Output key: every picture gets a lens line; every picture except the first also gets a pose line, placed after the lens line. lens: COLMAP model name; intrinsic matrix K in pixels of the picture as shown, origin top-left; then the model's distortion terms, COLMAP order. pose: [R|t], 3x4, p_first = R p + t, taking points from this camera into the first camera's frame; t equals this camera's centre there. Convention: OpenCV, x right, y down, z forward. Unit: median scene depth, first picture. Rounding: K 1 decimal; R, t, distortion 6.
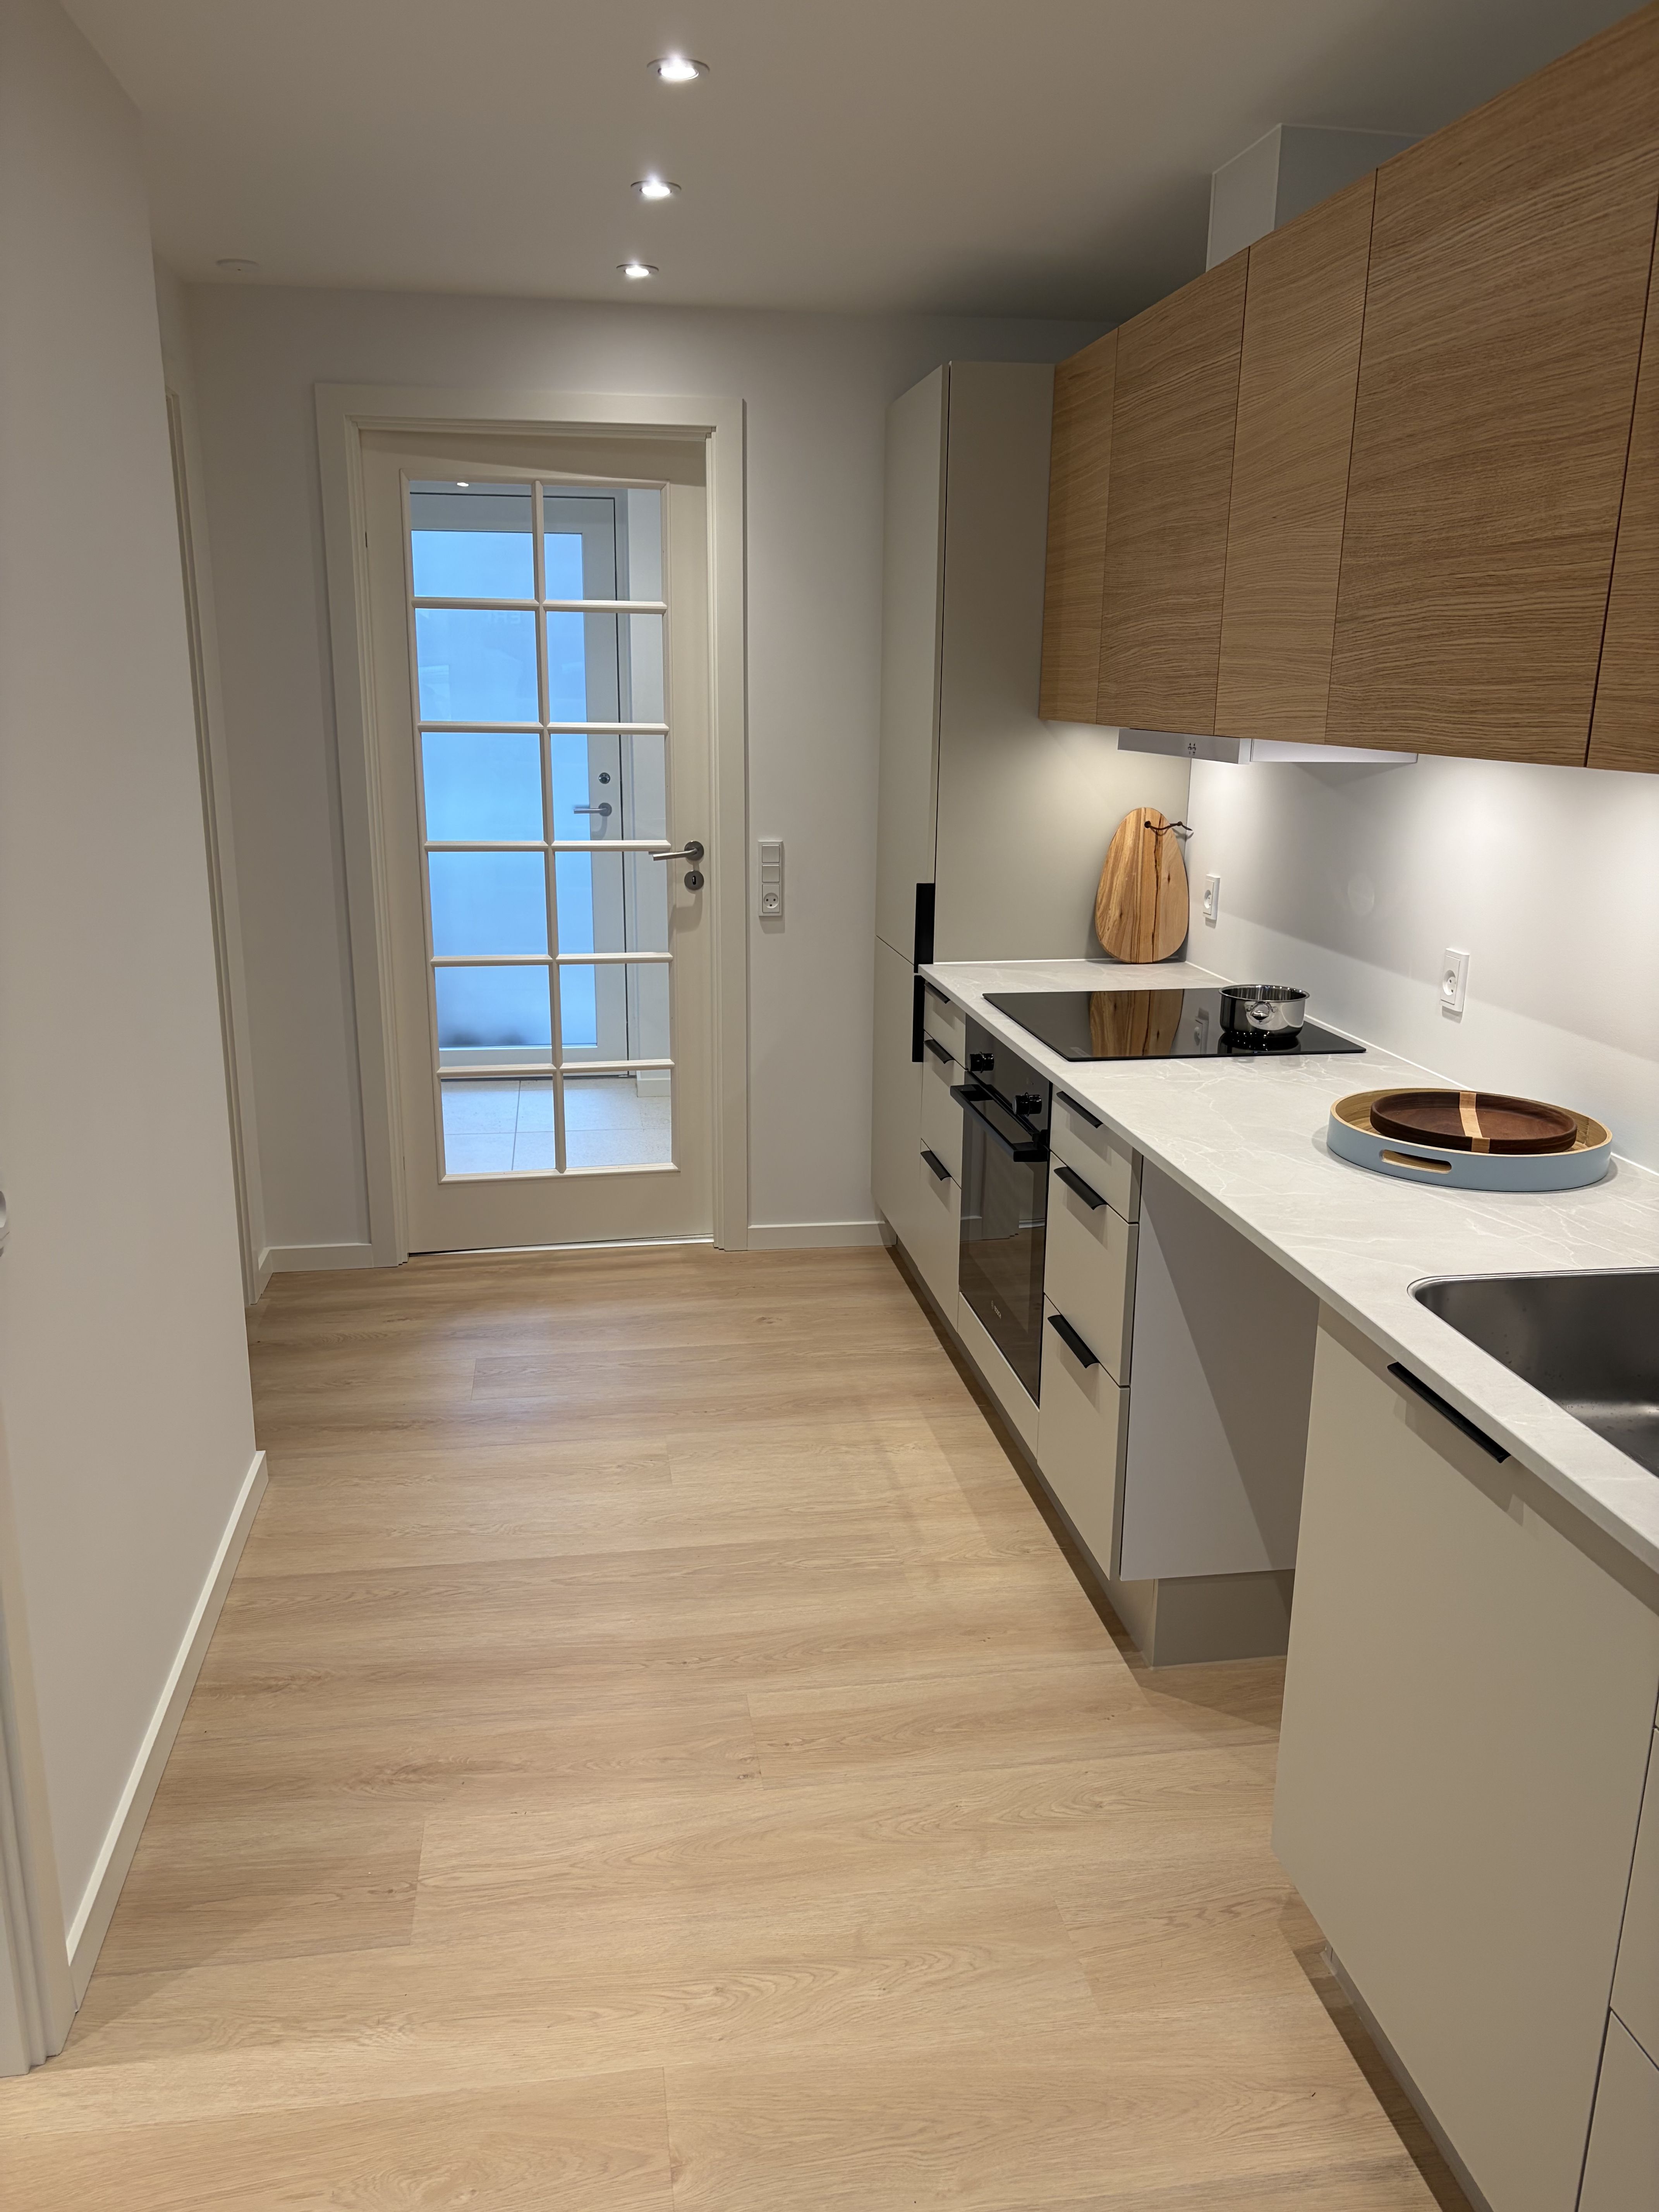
lens RADIAL K [[1665.8, 0, 825.9], [0, 1665.8, 1120.3], [0, 0, 1]] dist [0.058865, -0.062873]
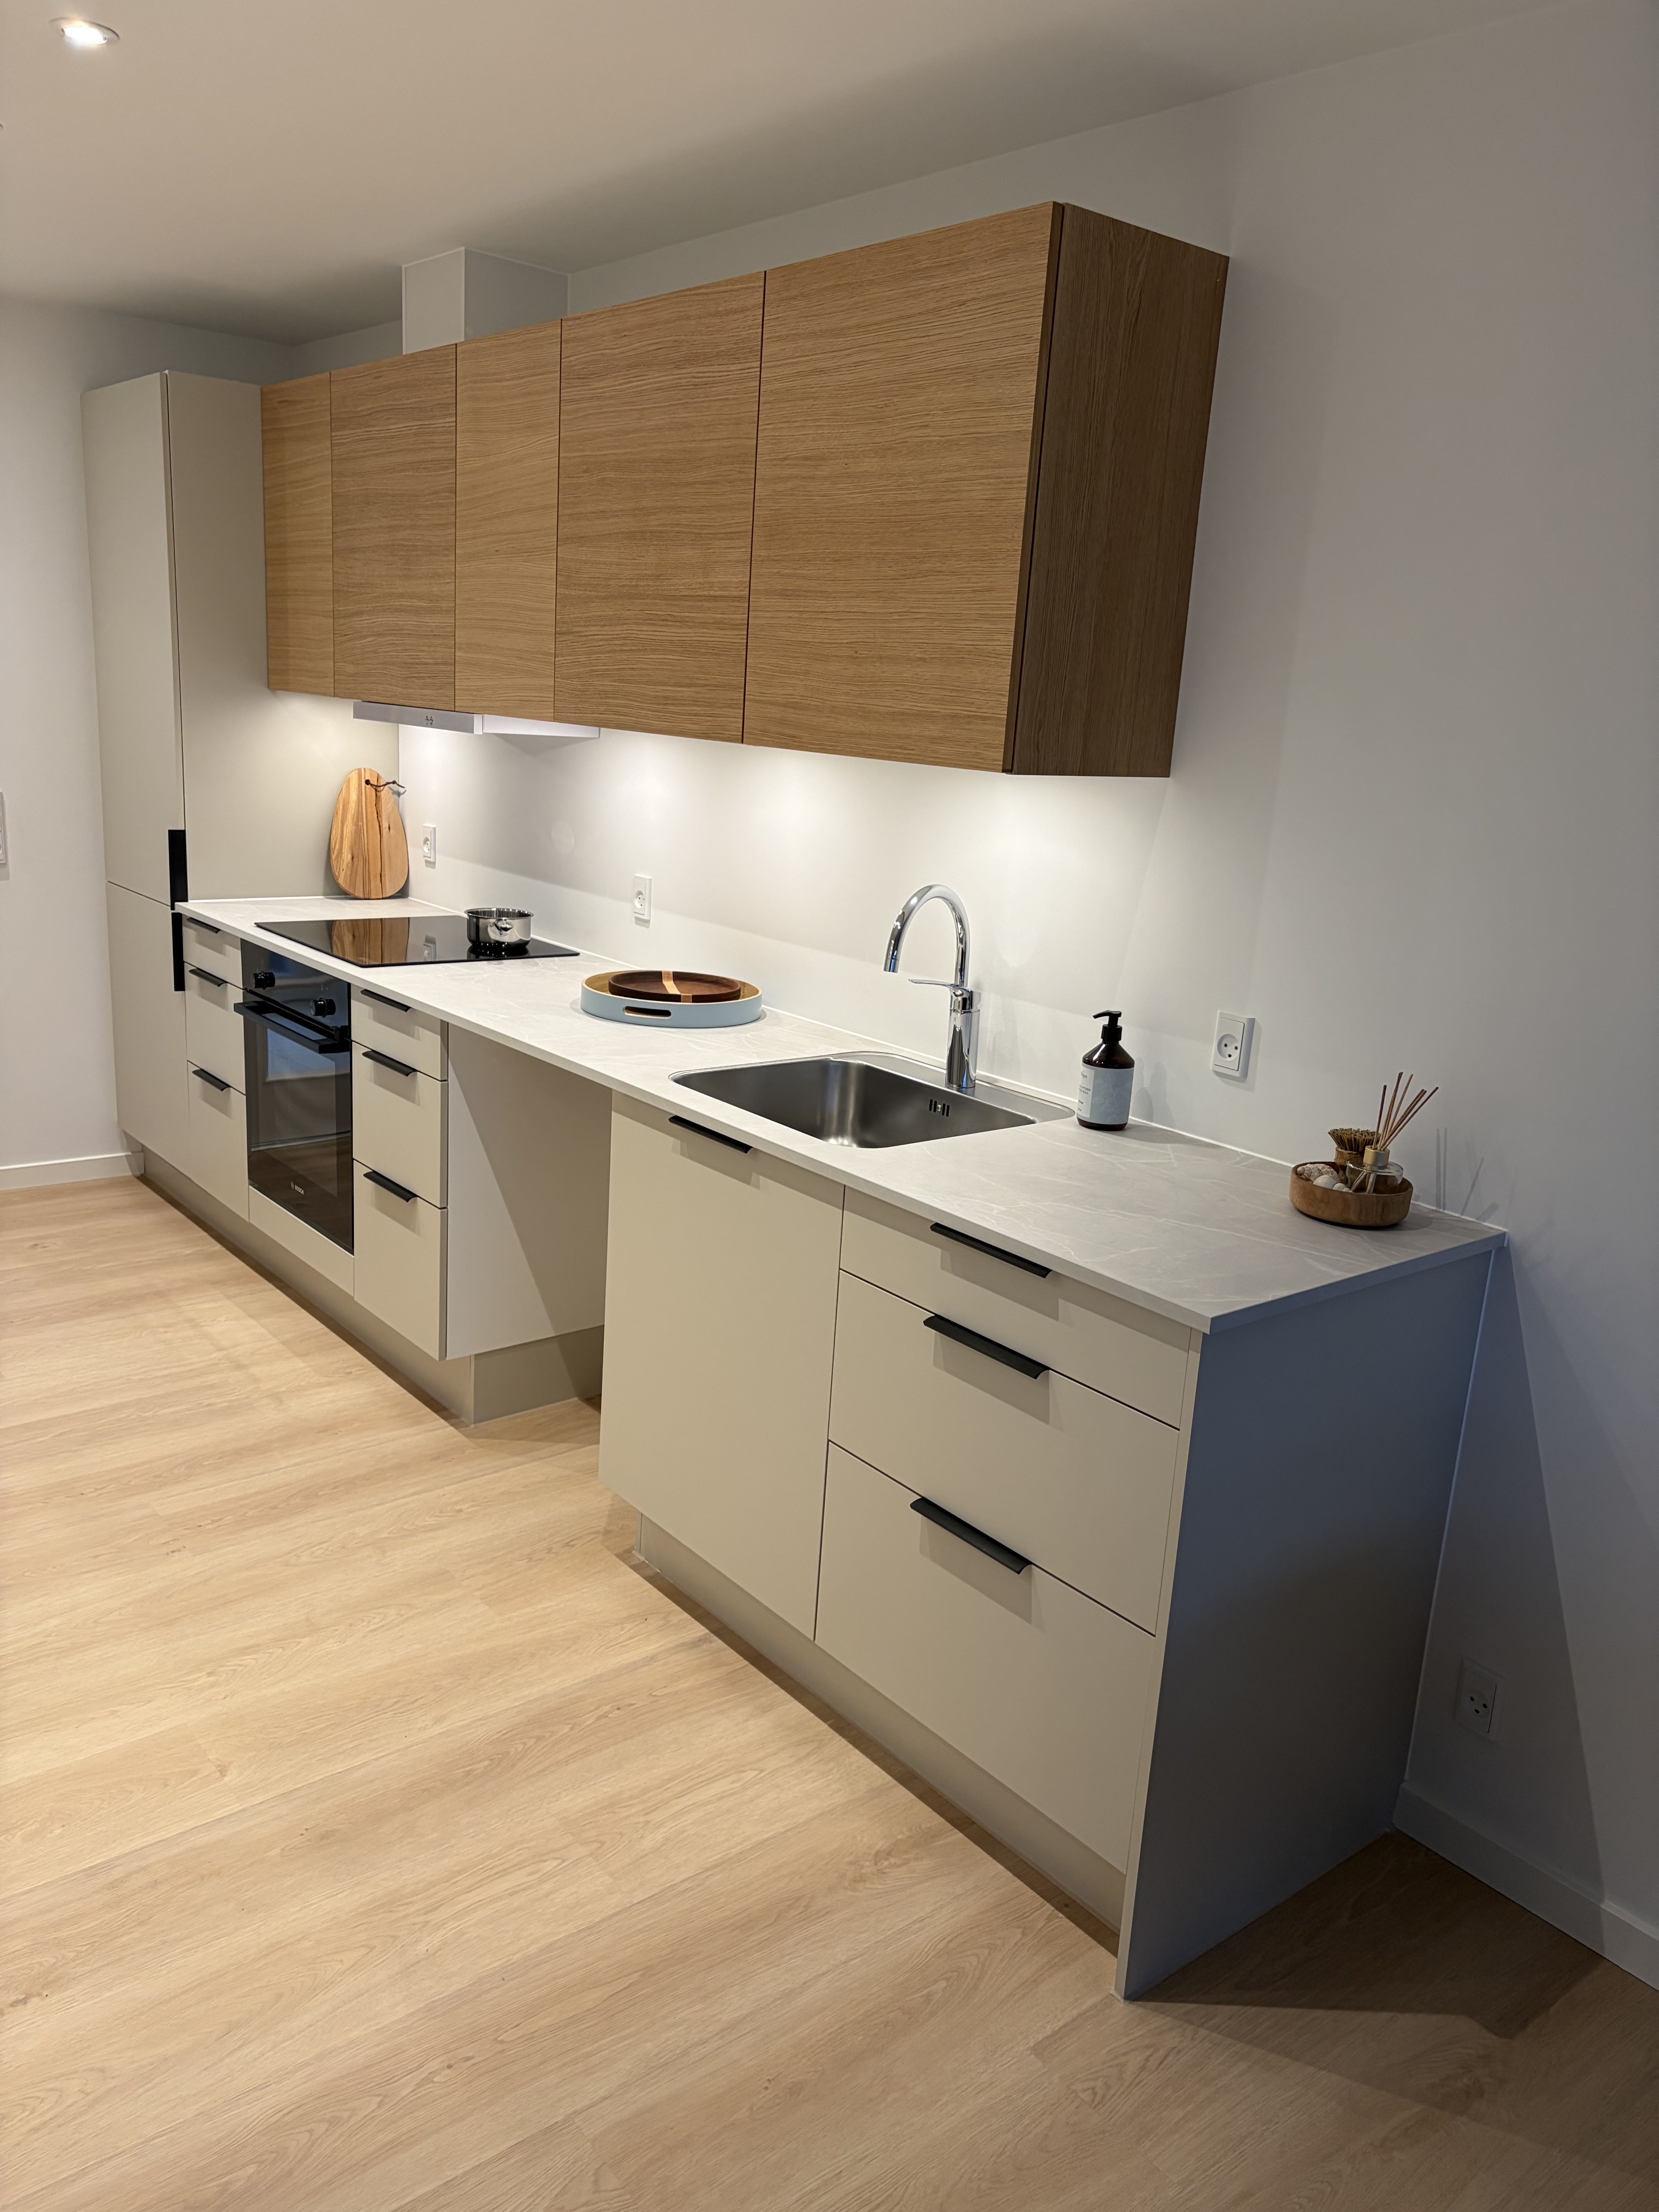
lens RADIAL K [[1691.5, 0, 839.4], [0, 1691.5, 1118.2], [0, 0, 1]] dist [0.003282, -0.001221]
pose [[0.858789, -0.084355, 0.505336, -0.199606], [0.078453, 0.996372, 0.032996, 0.064148], [-0.506286, 0.011309, 0.862291, -0.274309]]
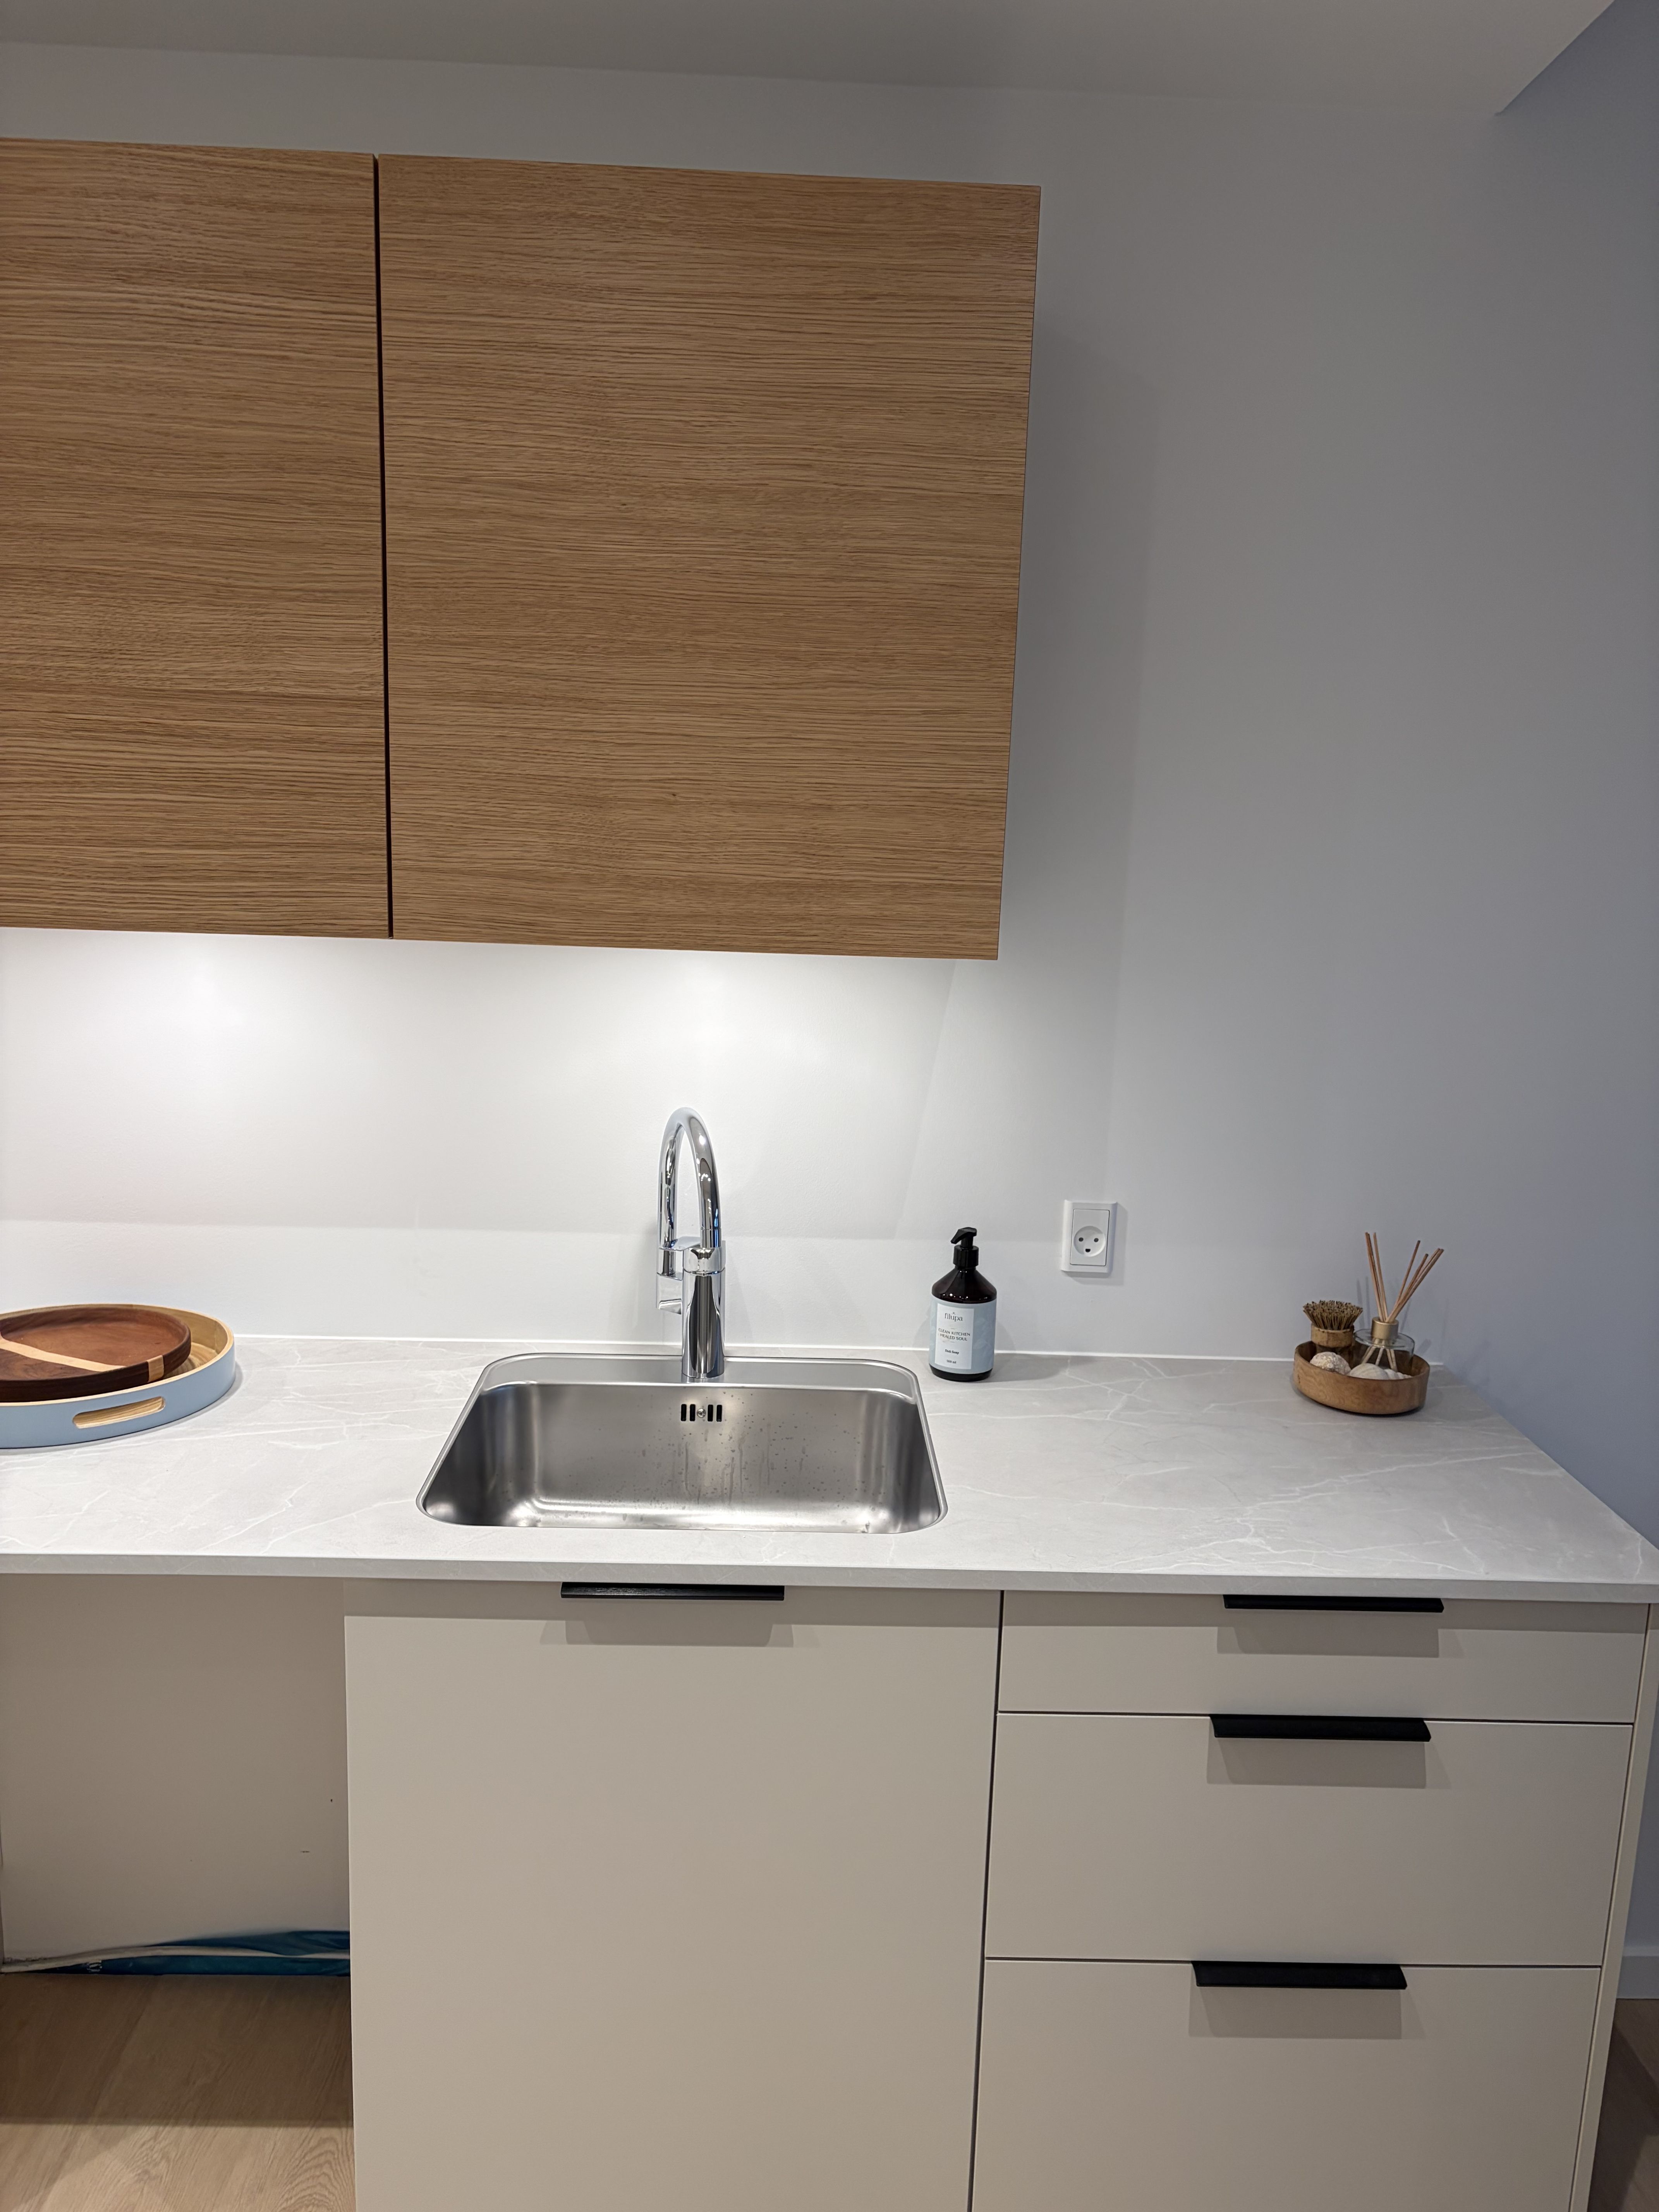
lens RADIAL K [[1649.1, 0, 916.6], [0, 1649.1, 1111.0], [0, 0, 1]] dist [0.013536, -0.000436]
pose [[0.121563, -0.187676, 0.974680, -0.289325], [0.220964, 0.962438, 0.157760, -0.126441], [-0.967676, 0.196192, 0.158467, 0.370894]]
